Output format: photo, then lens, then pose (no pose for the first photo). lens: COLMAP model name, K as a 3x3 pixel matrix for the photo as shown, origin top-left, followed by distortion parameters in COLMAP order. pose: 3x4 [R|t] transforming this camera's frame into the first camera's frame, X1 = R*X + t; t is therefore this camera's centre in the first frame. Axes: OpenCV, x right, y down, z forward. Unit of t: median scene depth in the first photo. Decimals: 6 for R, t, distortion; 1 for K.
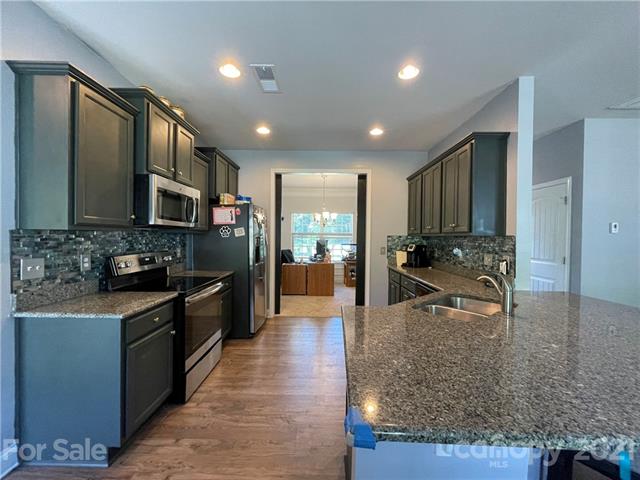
lens RADIAL K [[258.9, 0, 321.0], [0, 258.9, 239.1], [0, 0, 1]] dist [-0.002690, -0.000633]
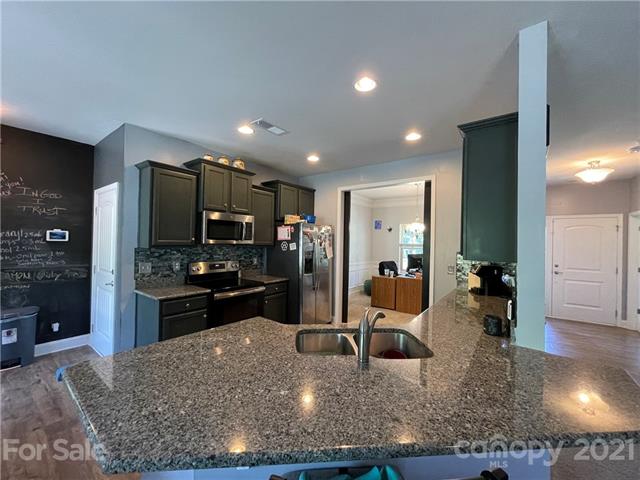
lens RADIAL K [[258.9, 0, 321.0], [0, 258.9, 239.1], [0, 0, 1]] dist [-0.002690, -0.000633]
pose [[0.805966, 0.000472, -0.591961, 0.696842], [-0.017015, 0.999605, -0.022368, -0.050947], [0.591717, 0.028100, 0.805656, 0.144139]]
